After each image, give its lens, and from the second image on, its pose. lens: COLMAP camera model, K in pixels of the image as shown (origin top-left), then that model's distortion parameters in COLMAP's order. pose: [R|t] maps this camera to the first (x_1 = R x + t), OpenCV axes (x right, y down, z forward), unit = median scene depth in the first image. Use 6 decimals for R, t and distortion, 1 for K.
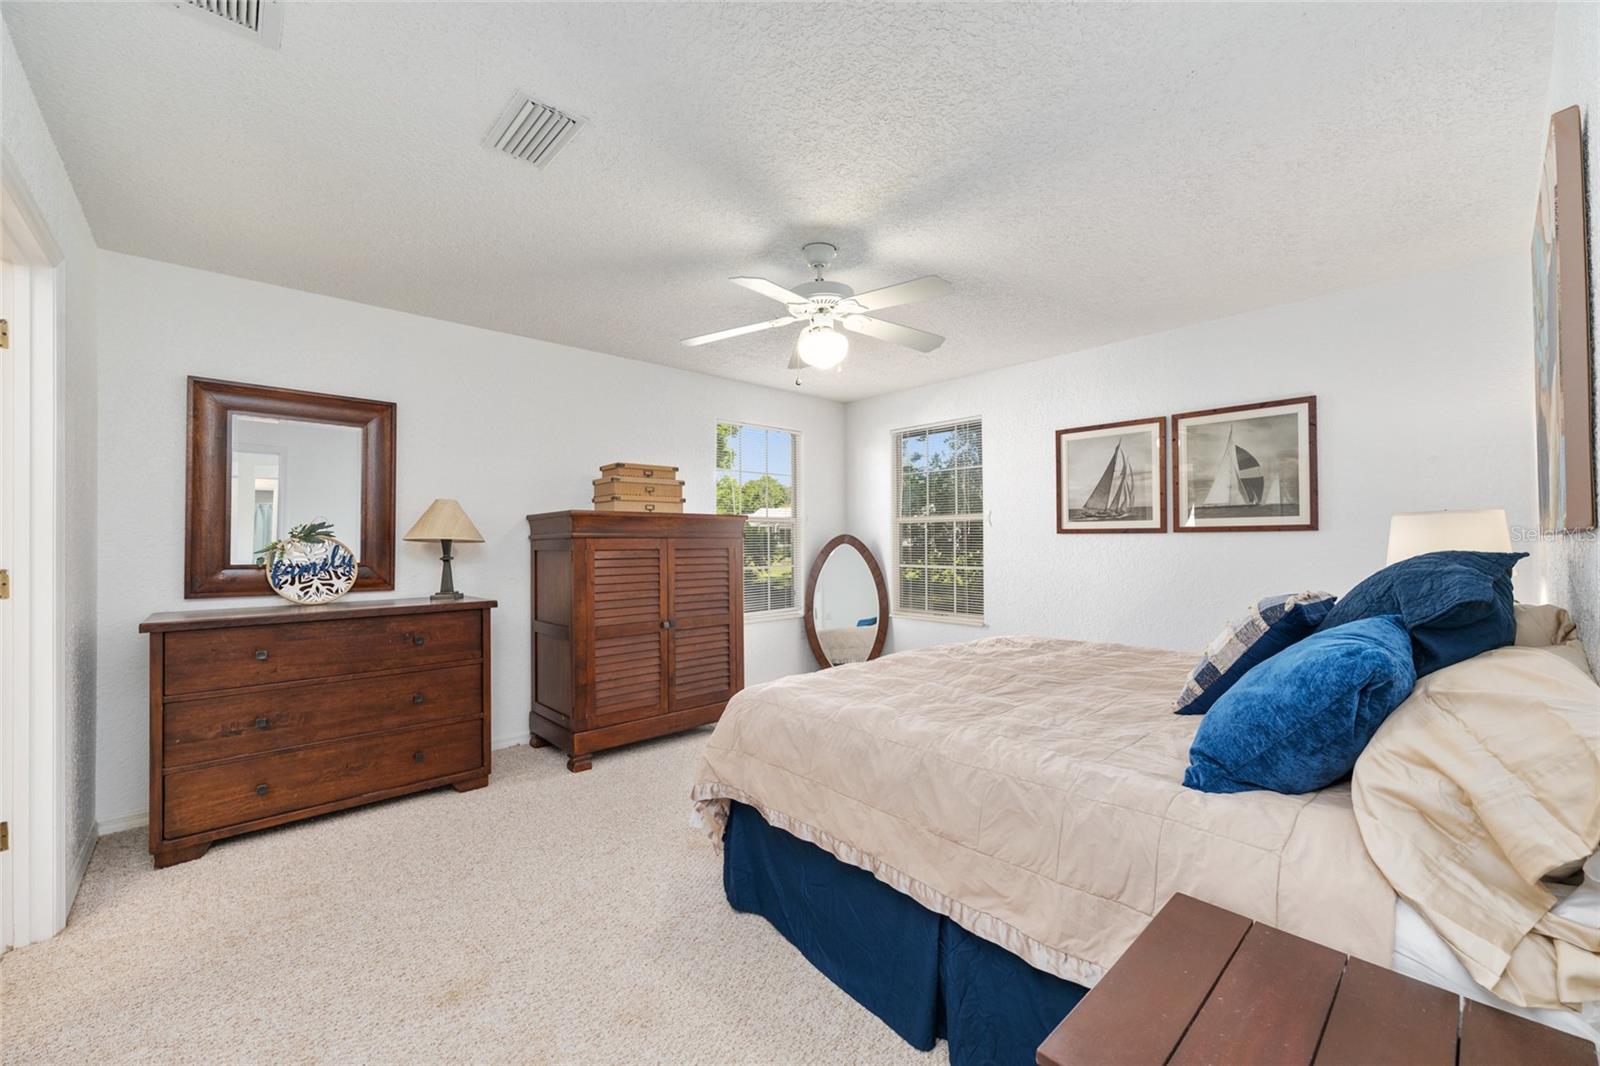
lens RADIAL K [[632.1, 0, 798.9], [0, 632.1, 544.3], [0, 0, 1]] dist [-0.000171, -0.000200]
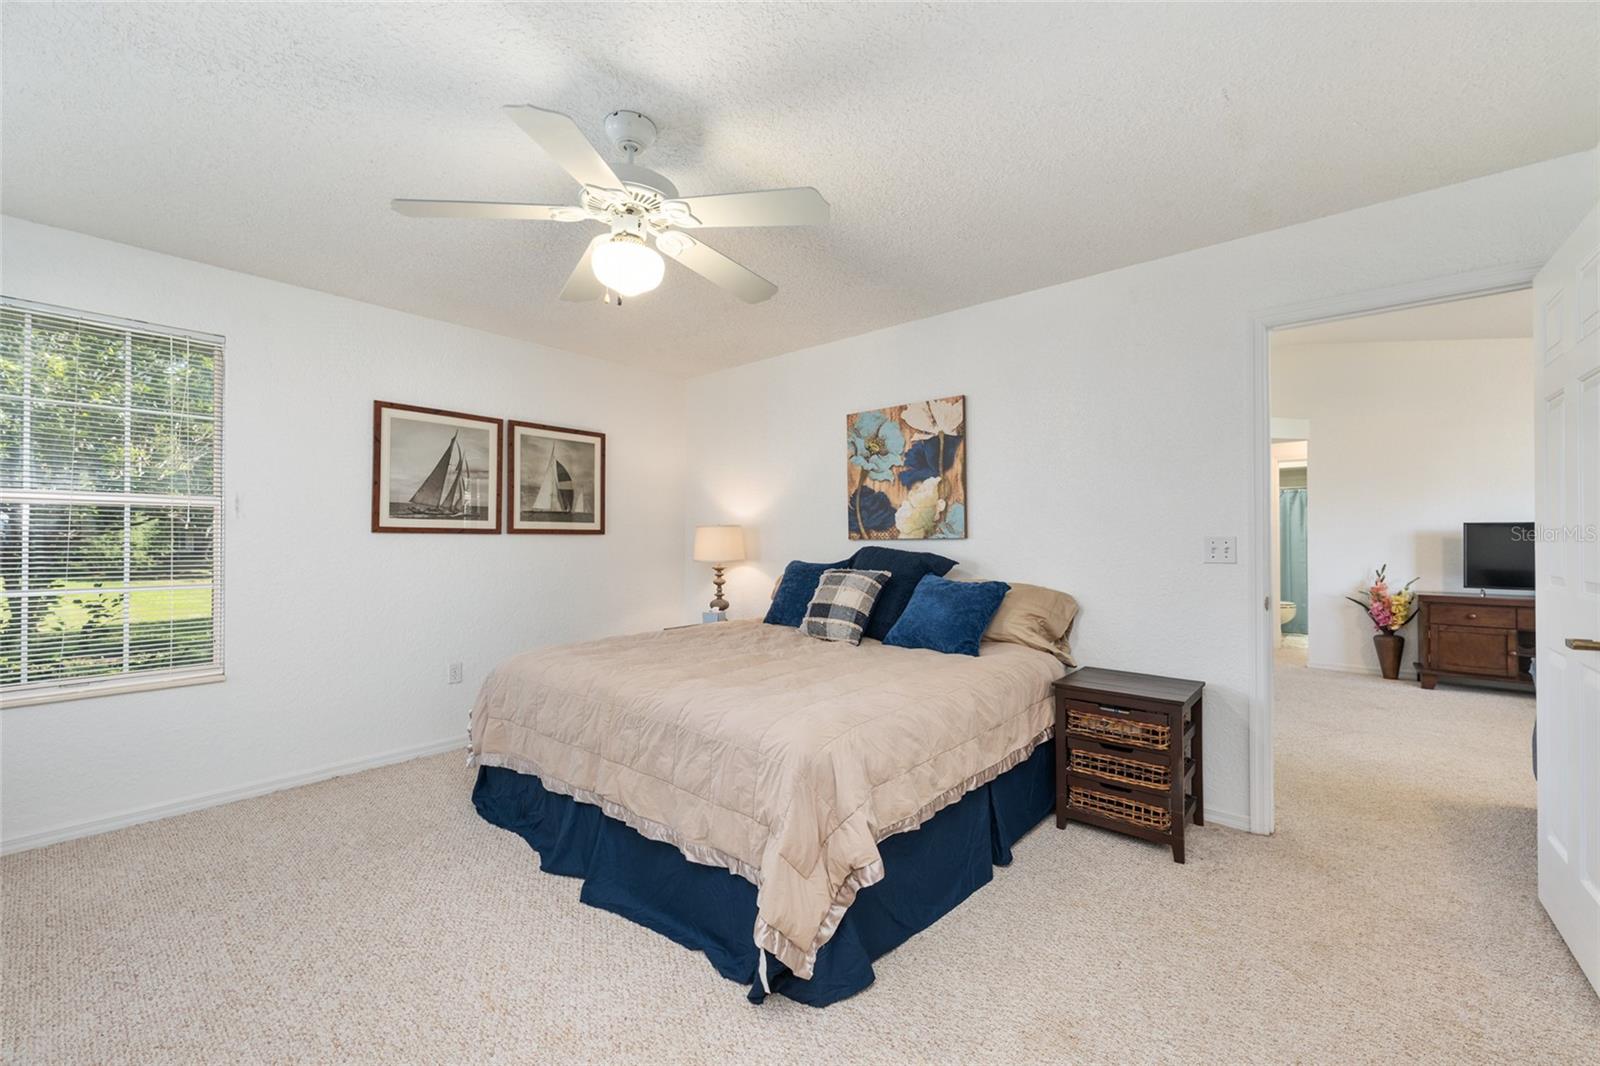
lens RADIAL K [[637.8, 0, 801.9], [0, 637.8, 539.0], [0, 0, 1]] dist [0.000458, -0.000056]
pose [[-0.117869, 0.007737, 0.992999, -0.488298], [0.004432, 0.999964, -0.007265, -0.000390], [-0.993019, 0.003545, -0.117899, 0.637629]]
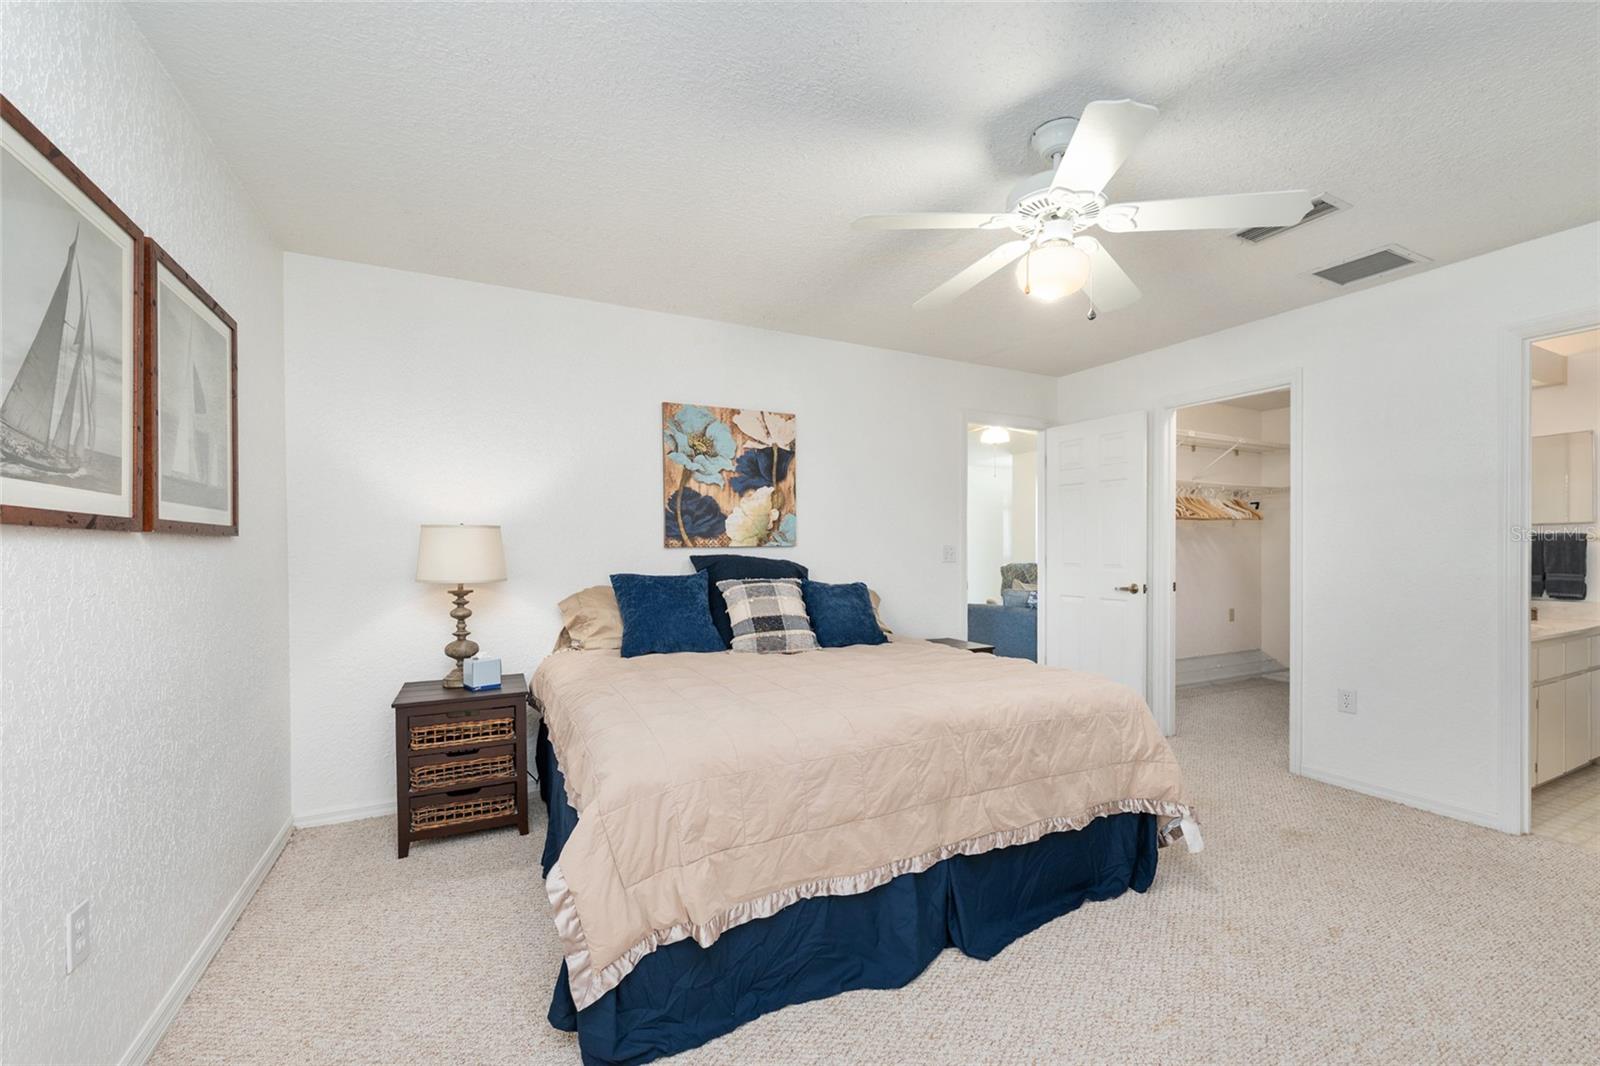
lens RADIAL K [[666.4, 0, 811.4], [0, 666.4, 555.3], [0, 0, 1]] dist [0.001697, 0.000108]
pose [[-0.964271, 0.004489, 0.264879, 0.074192], [0.008091, 0.999889, 0.012513, -0.005562], [-0.264793, 0.014209, -0.964201, 1.276492]]
